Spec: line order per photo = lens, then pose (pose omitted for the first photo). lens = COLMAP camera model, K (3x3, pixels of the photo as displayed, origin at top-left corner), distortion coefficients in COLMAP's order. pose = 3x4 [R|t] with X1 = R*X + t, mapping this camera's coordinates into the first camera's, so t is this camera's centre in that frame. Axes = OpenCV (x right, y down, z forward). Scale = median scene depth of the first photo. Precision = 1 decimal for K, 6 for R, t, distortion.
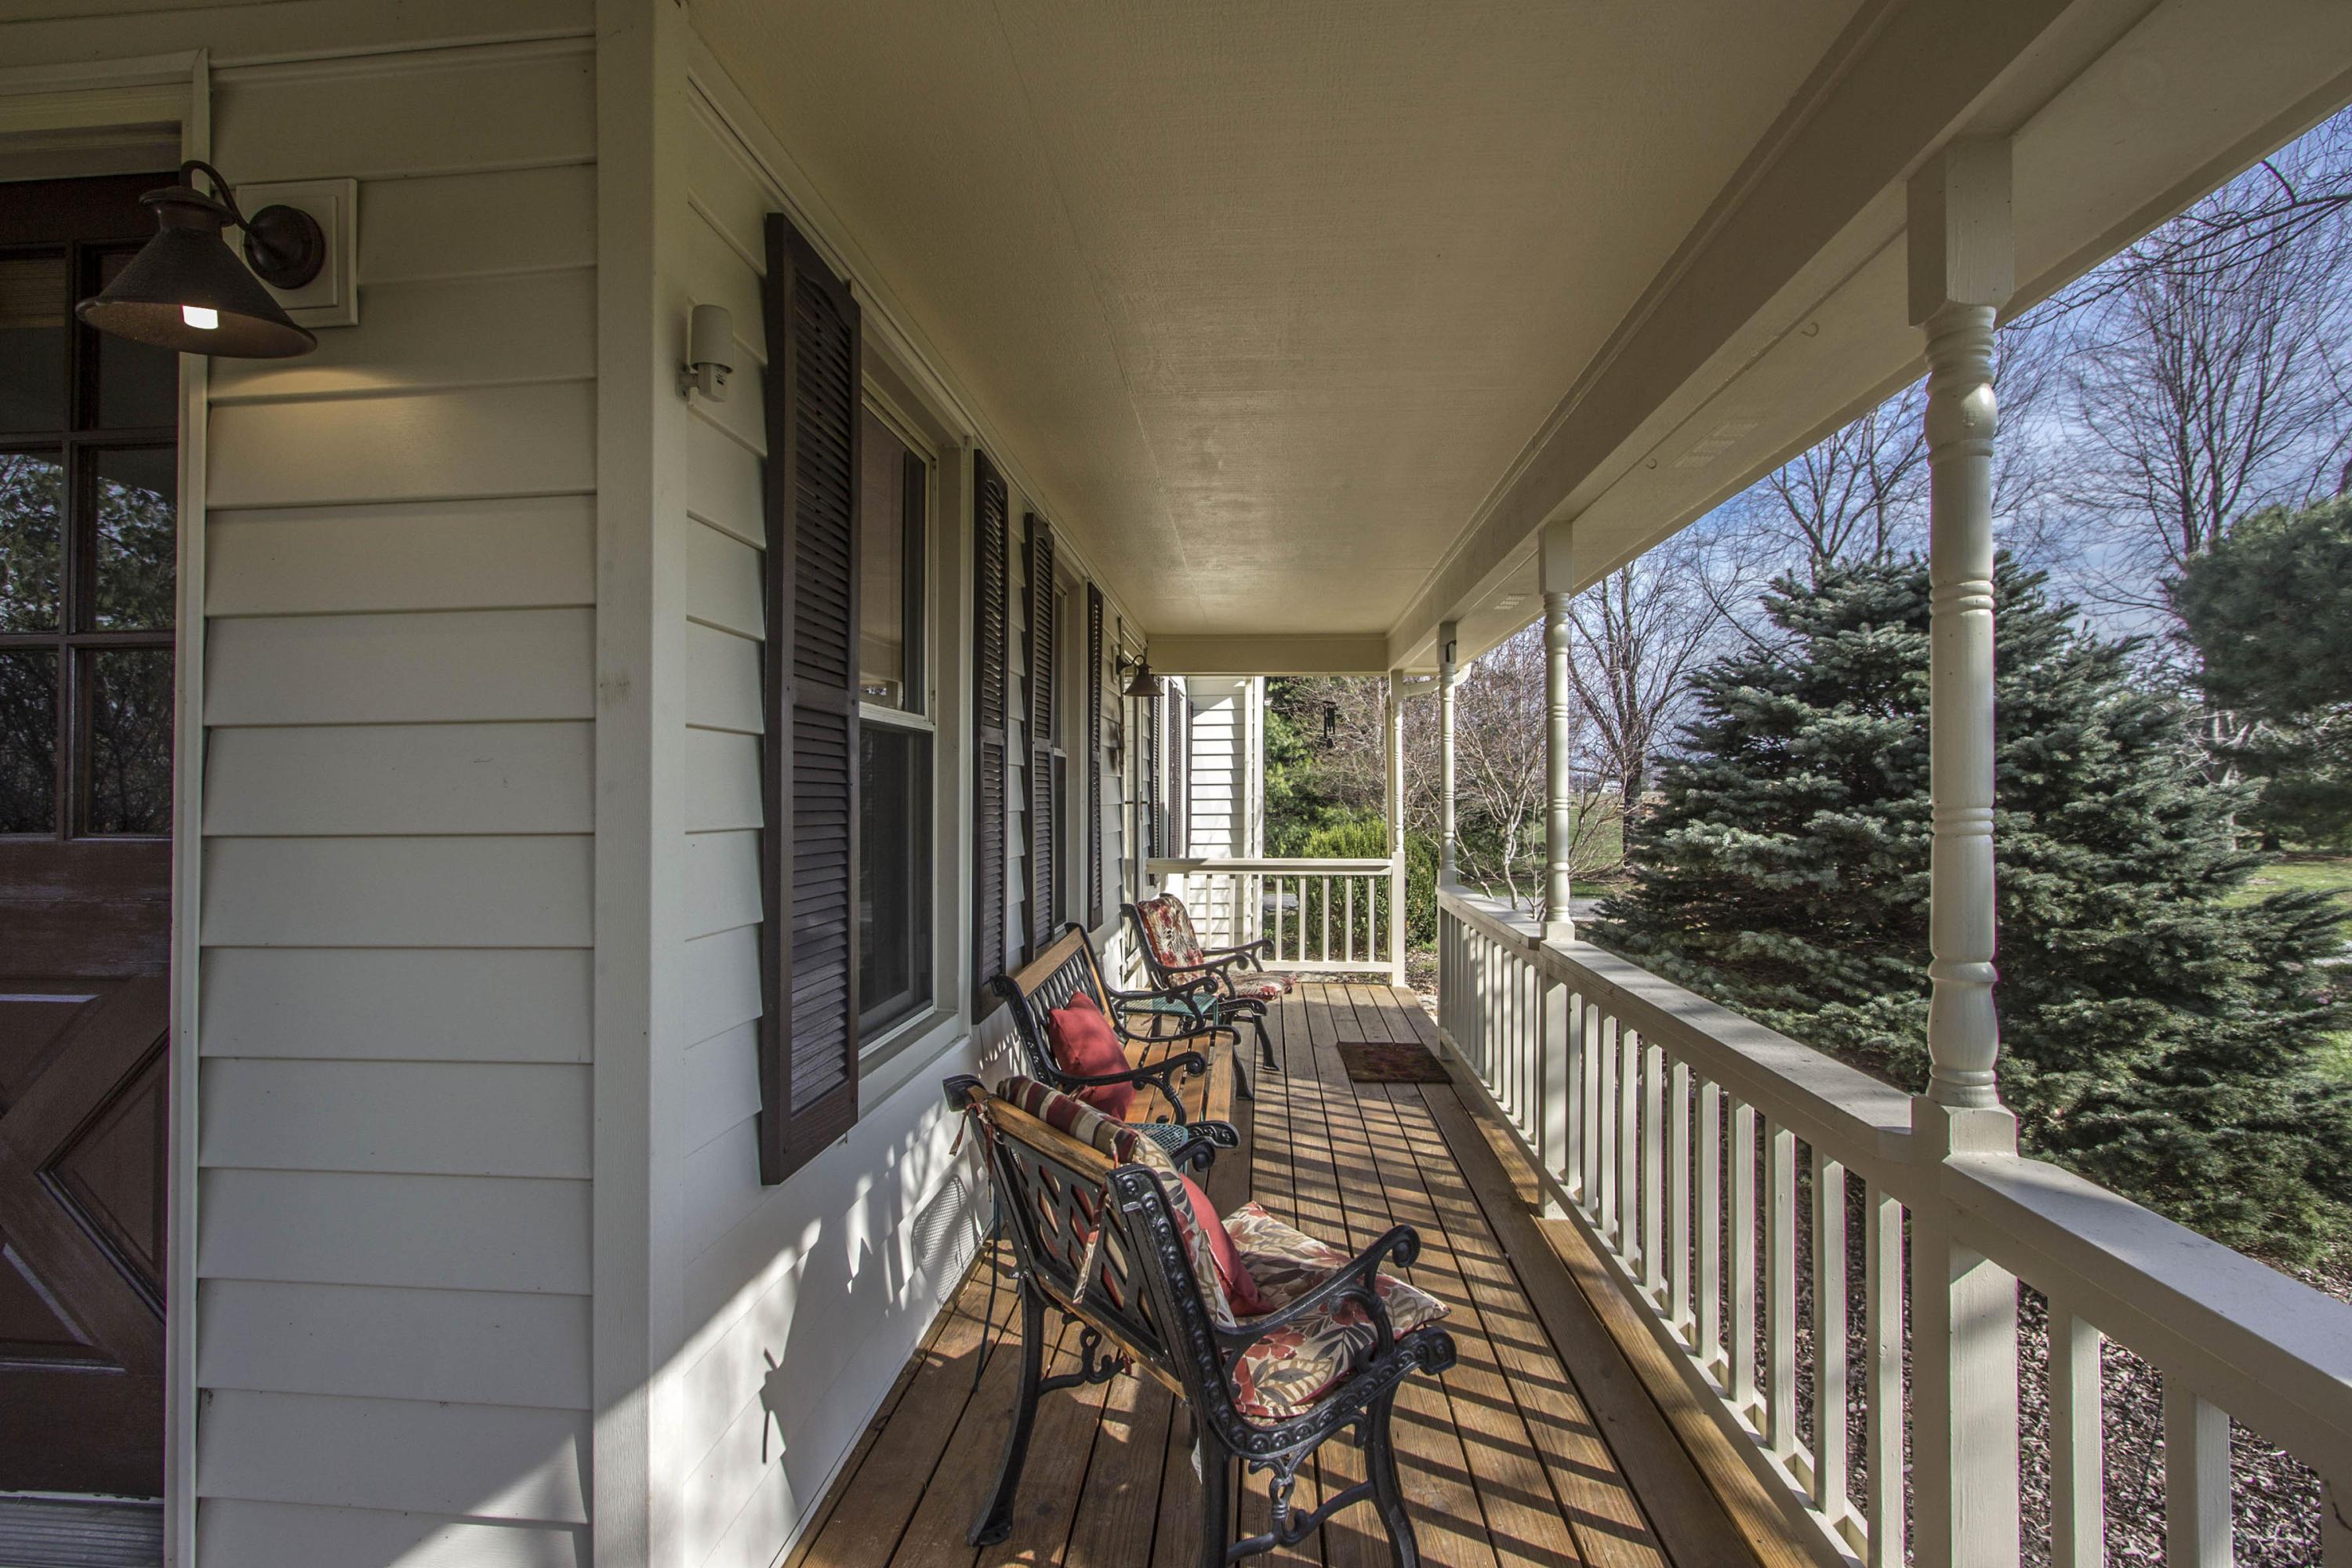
lens RADIAL K [[1143.4, 0, 1176.0], [0, 1143.4, 784.0], [0, 0, 1]] dist [-0.000022, -0.002020]
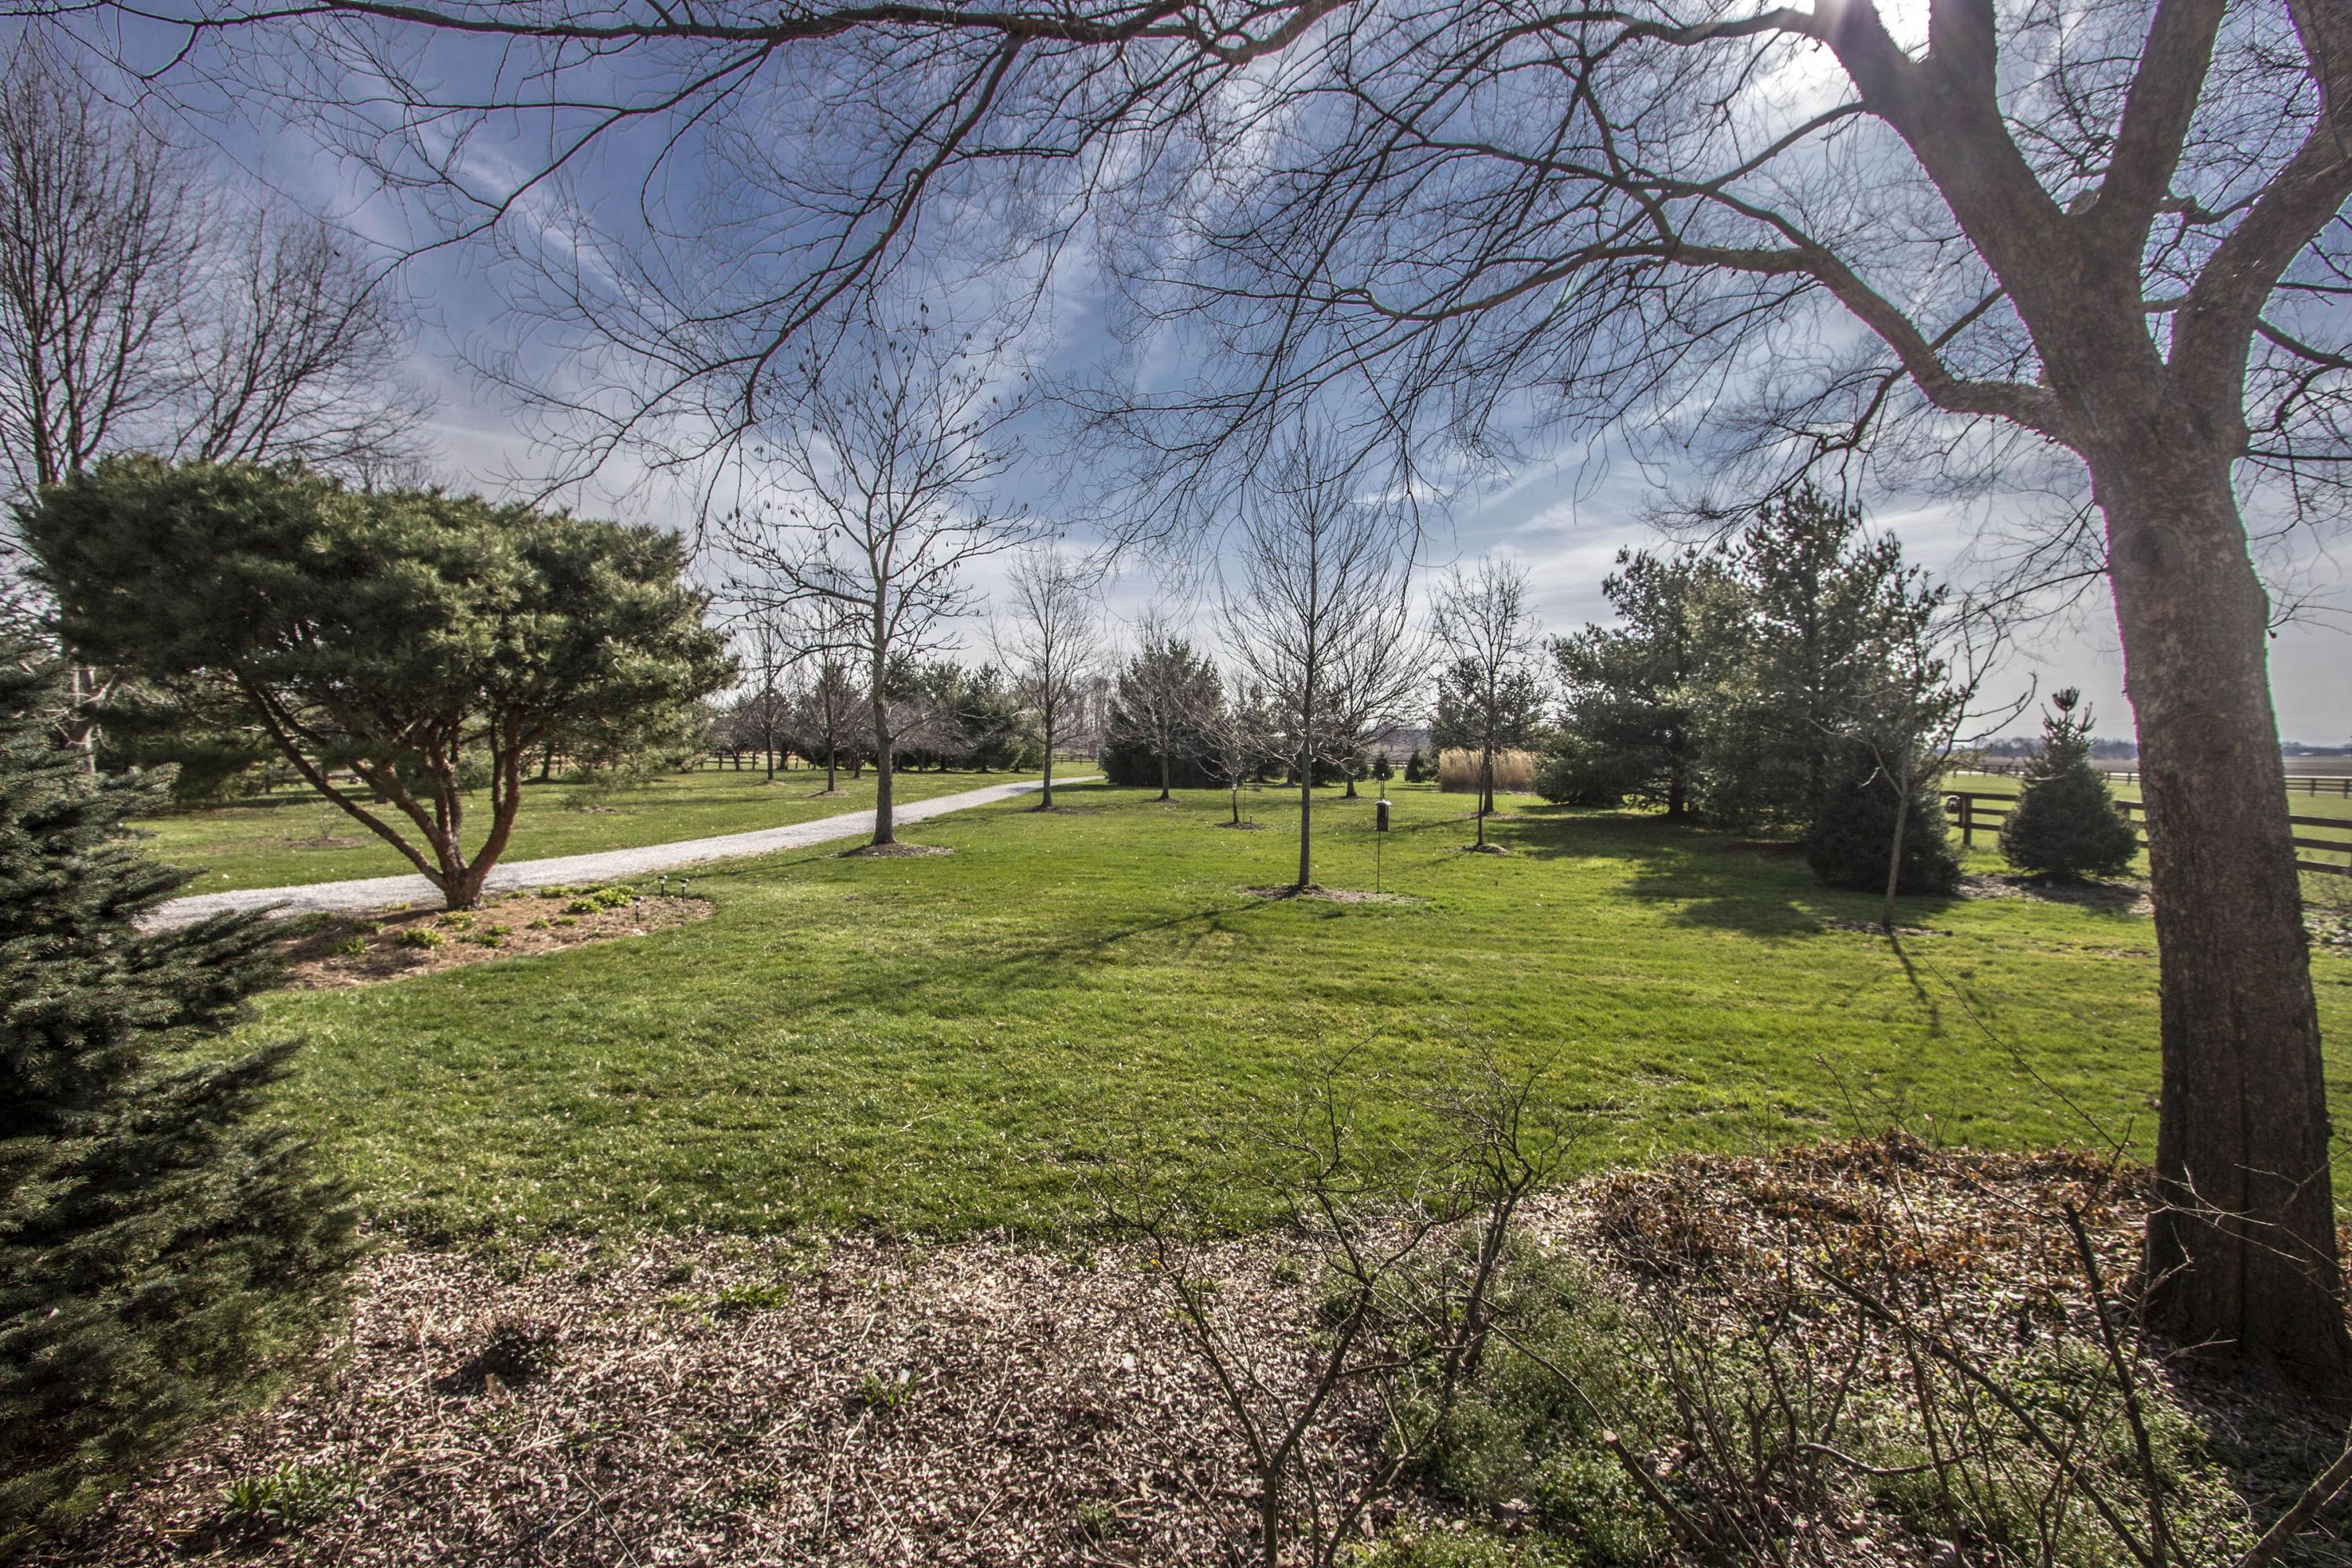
lens RADIAL K [[1054.1, 0, 1176.0], [0, 1054.1, 784.0], [0, 0, 1]] dist [-0.001831, -0.000541]
pose [[0.020866, -0.025934, 0.999446, 0.289132], [-0.019131, 0.999470, 0.026334, -0.029196], [-0.999599, -0.019670, 0.020359, 0.352068]]
